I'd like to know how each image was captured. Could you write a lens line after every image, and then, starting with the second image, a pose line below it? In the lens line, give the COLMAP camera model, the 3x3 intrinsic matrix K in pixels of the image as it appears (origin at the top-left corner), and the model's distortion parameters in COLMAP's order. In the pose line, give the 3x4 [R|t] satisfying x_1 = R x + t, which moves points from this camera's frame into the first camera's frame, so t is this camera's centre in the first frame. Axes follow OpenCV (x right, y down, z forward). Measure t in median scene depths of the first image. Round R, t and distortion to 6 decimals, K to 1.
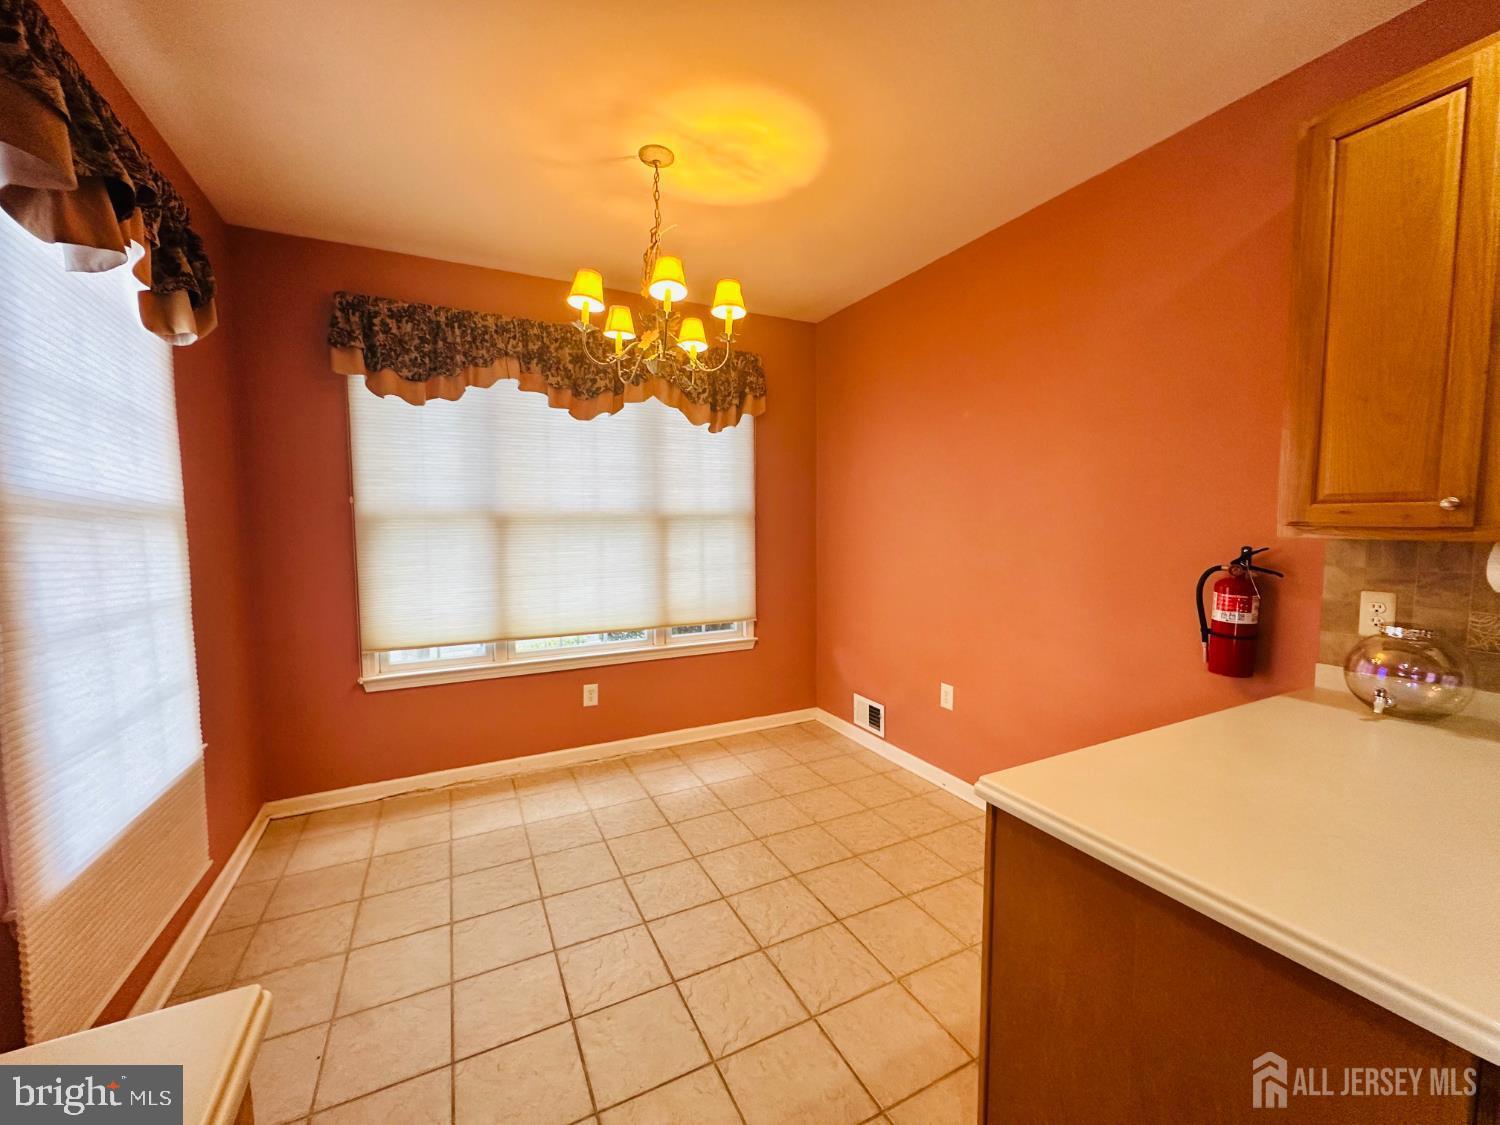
lens RADIAL K [[596.2, 0, 745.7], [0, 596.2, 563.8], [0, 0, 1]] dist [-0.000260, 0.000333]
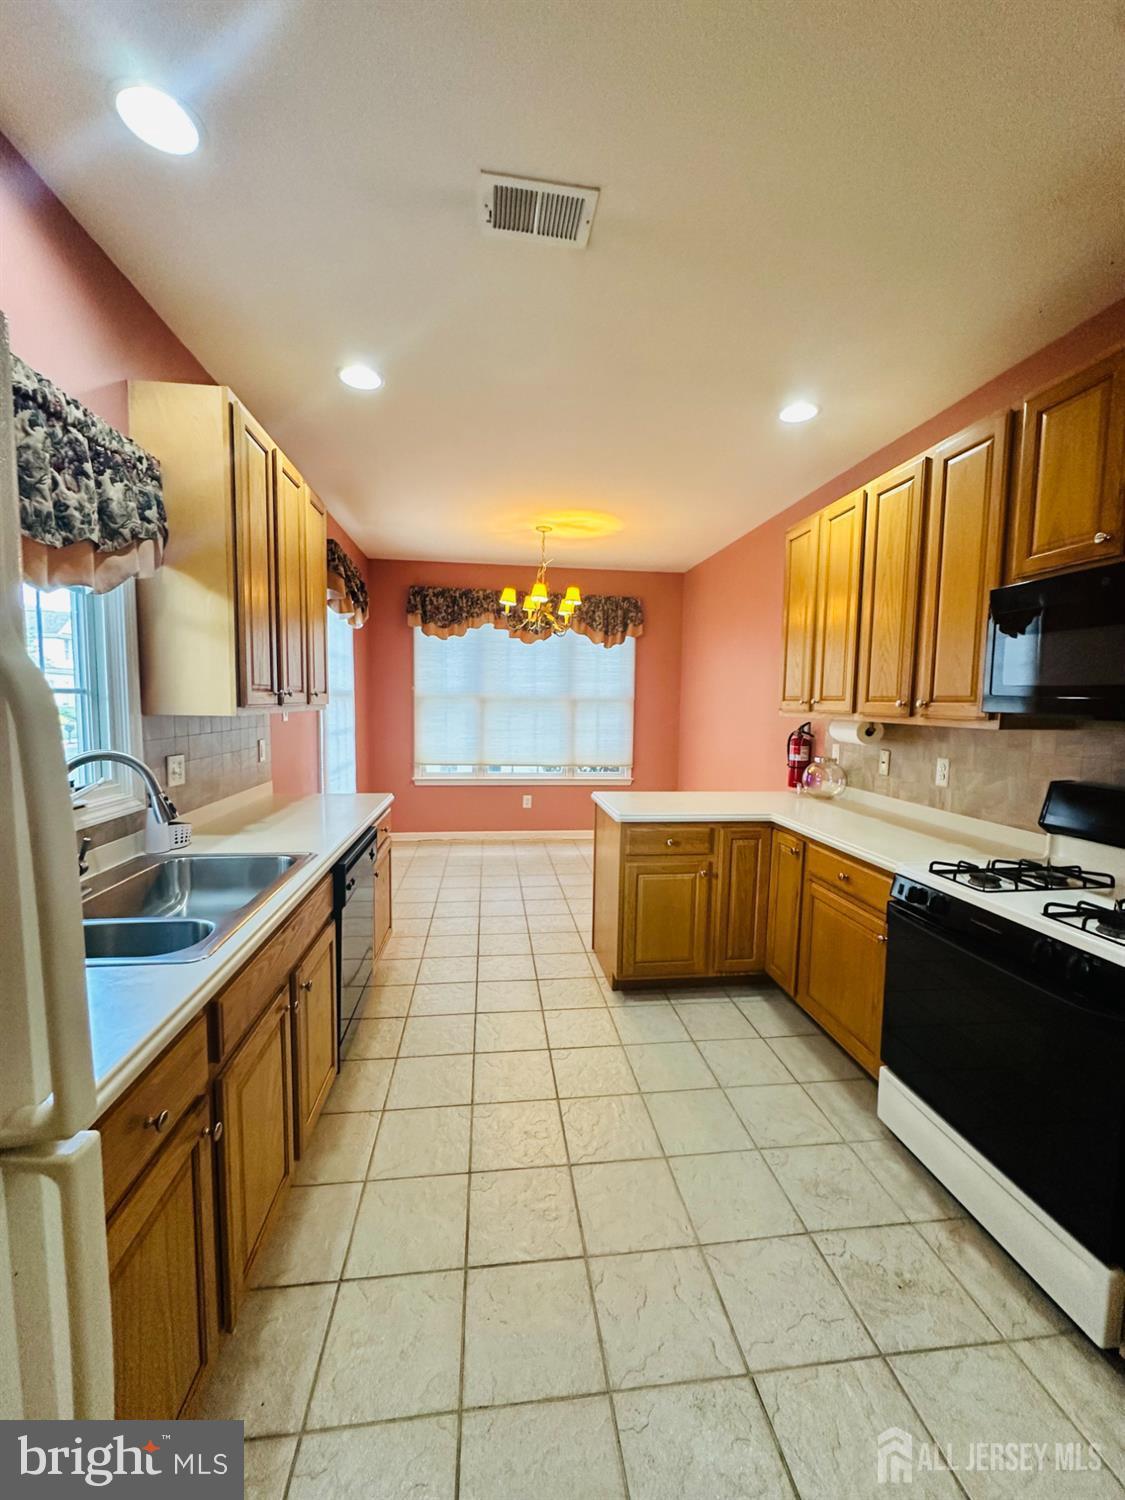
lens RADIAL K [[596.2, 0, 562.5], [0, 596.2, 750.0], [0, 0, 1]] dist [-0.000260, 0.000333]
pose [[0.943330, 0.050156, -0.328045, 0.465770], [-0.047195, 0.998741, 0.016986, 0.042605], [0.328484, -0.000541, 0.944510, -0.704803]]
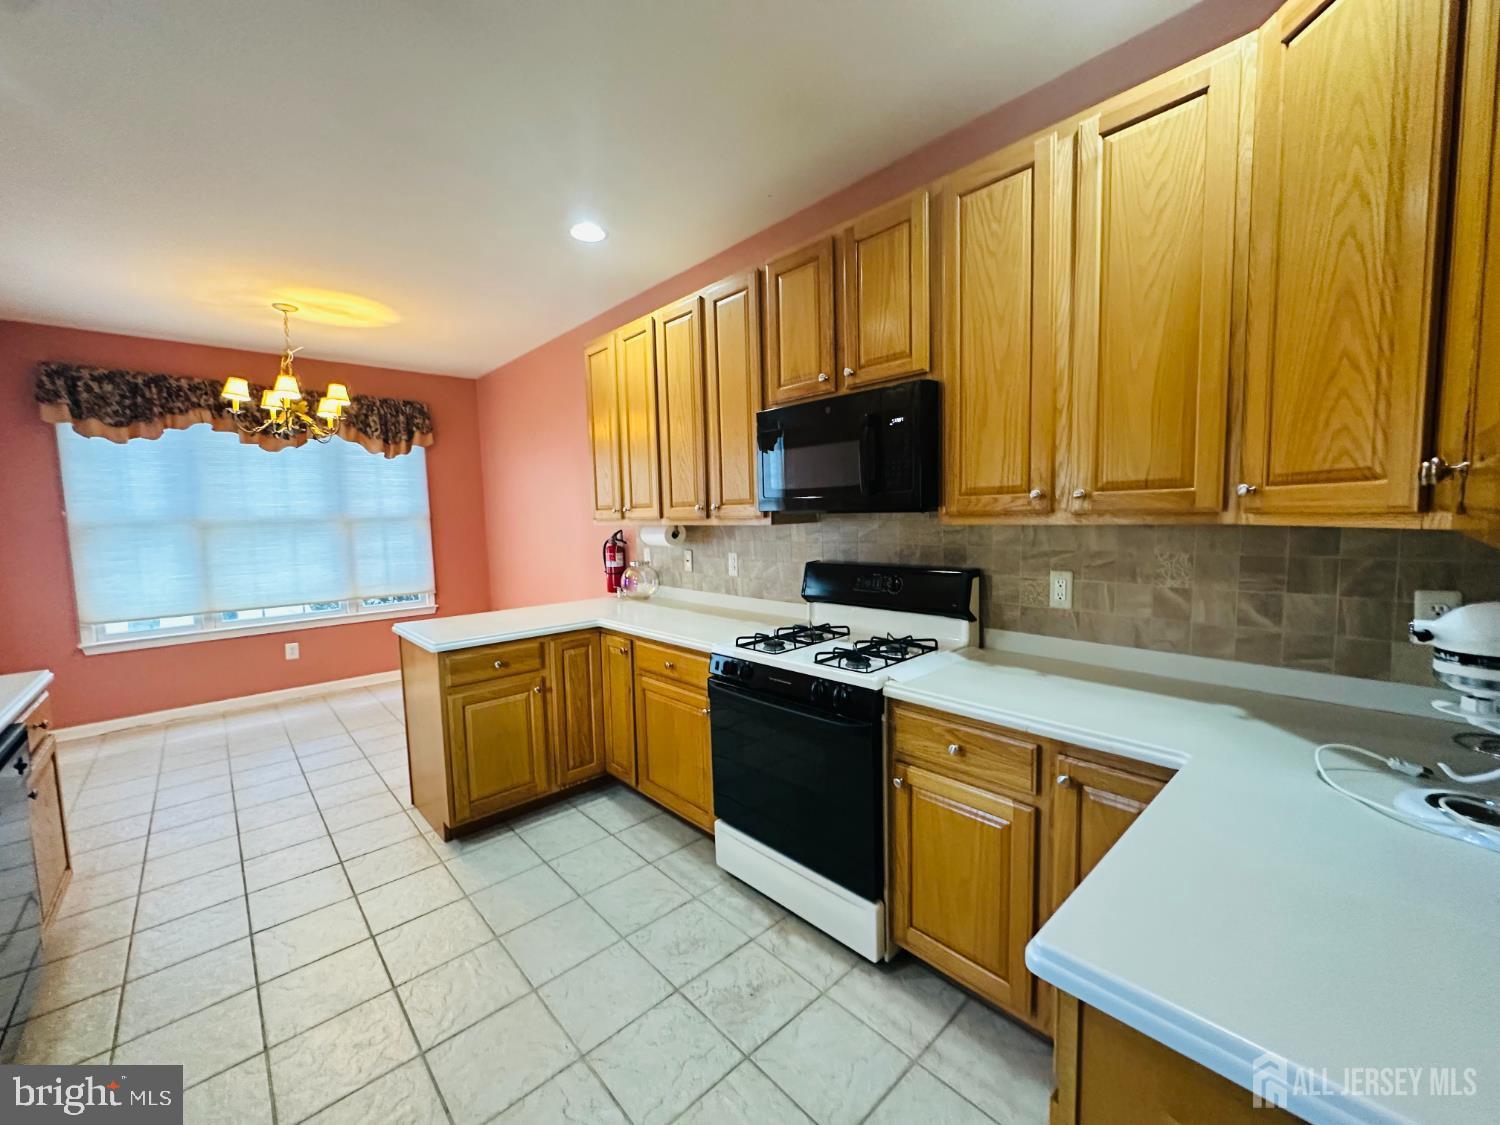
lens RADIAL K [[596.2, 0, 745.7], [0, 596.2, 563.8], [0, 0, 1]] dist [-0.000260, 0.000333]
pose [[0.961517, -0.042064, 0.271507, 0.445094], [0.039731, 0.999111, 0.014087, 0.048851], [-0.271858, -0.002758, 0.962333, -0.708484]]
